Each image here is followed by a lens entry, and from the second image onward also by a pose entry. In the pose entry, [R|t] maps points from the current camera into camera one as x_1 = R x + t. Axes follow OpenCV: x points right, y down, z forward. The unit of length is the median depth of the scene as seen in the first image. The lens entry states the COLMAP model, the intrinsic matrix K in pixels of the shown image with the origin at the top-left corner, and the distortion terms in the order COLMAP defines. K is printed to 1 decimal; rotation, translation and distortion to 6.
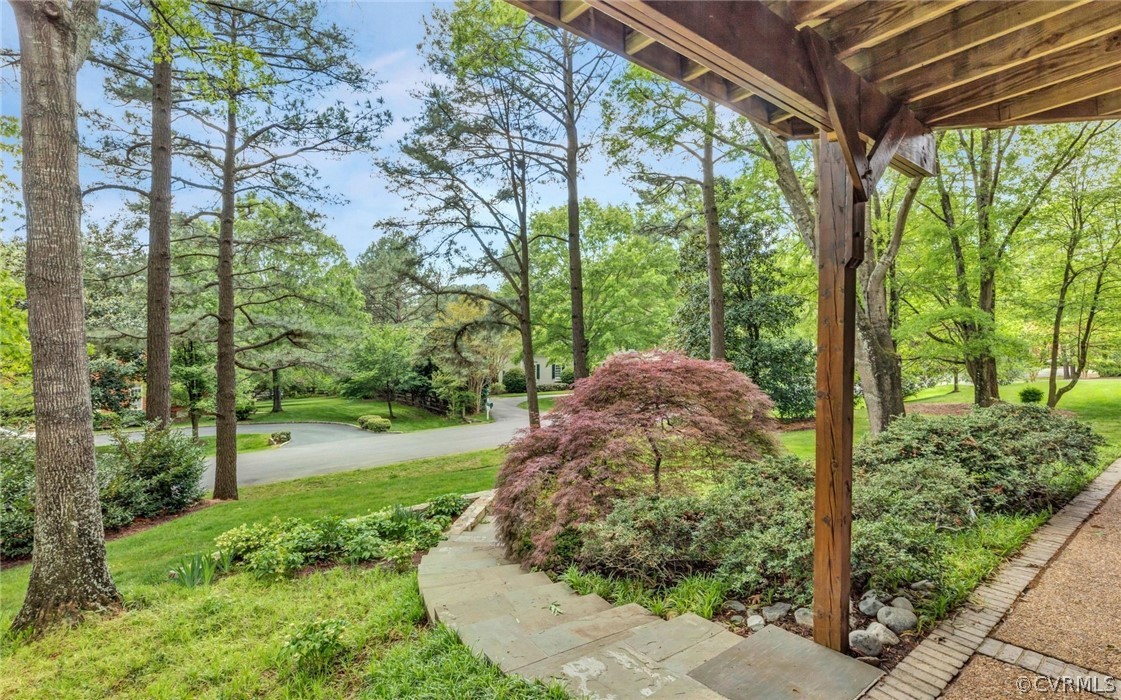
lens RADIAL K [[545.4, 0, 565.4], [0, 545.4, 322.0], [0, 0, 1]] dist [0.000857, 0.000089]
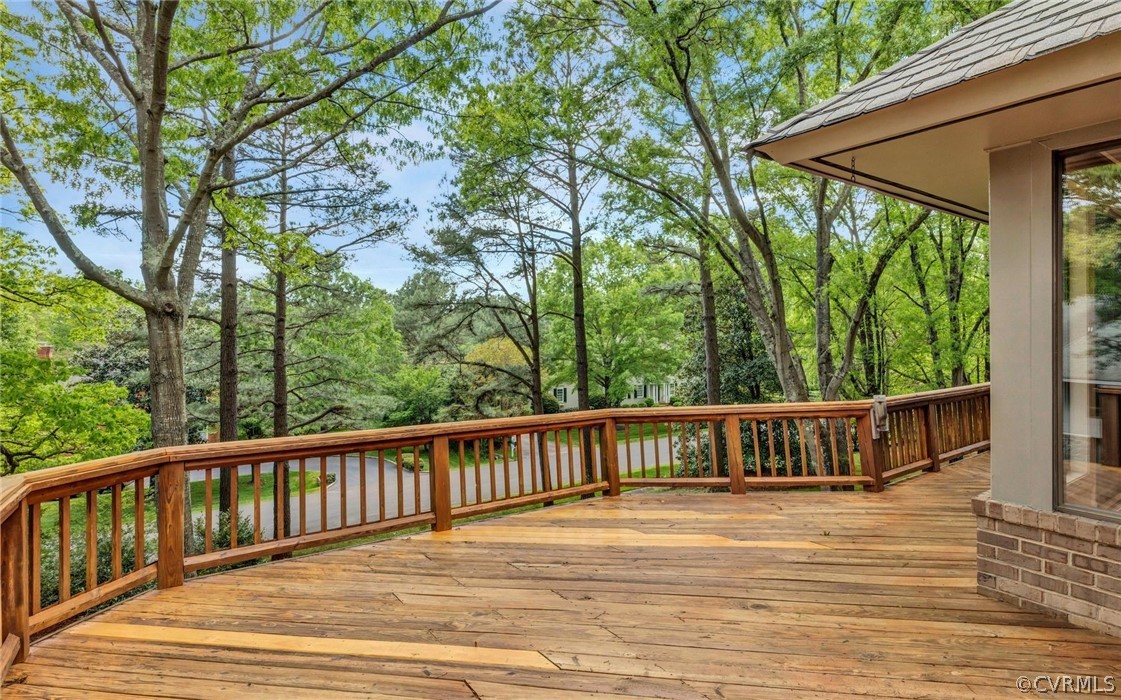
lens RADIAL K [[539.2, 0, 559.3], [0, 539.2, 329.1], [0, 0, 1]] dist [0.000092, -0.000084]
pose [[0.997127, -0.010556, -0.075009, 0.055264], [0.010992, 0.999925, 0.005400, -0.131805], [0.074946, -0.006209, 0.997168, -0.094643]]
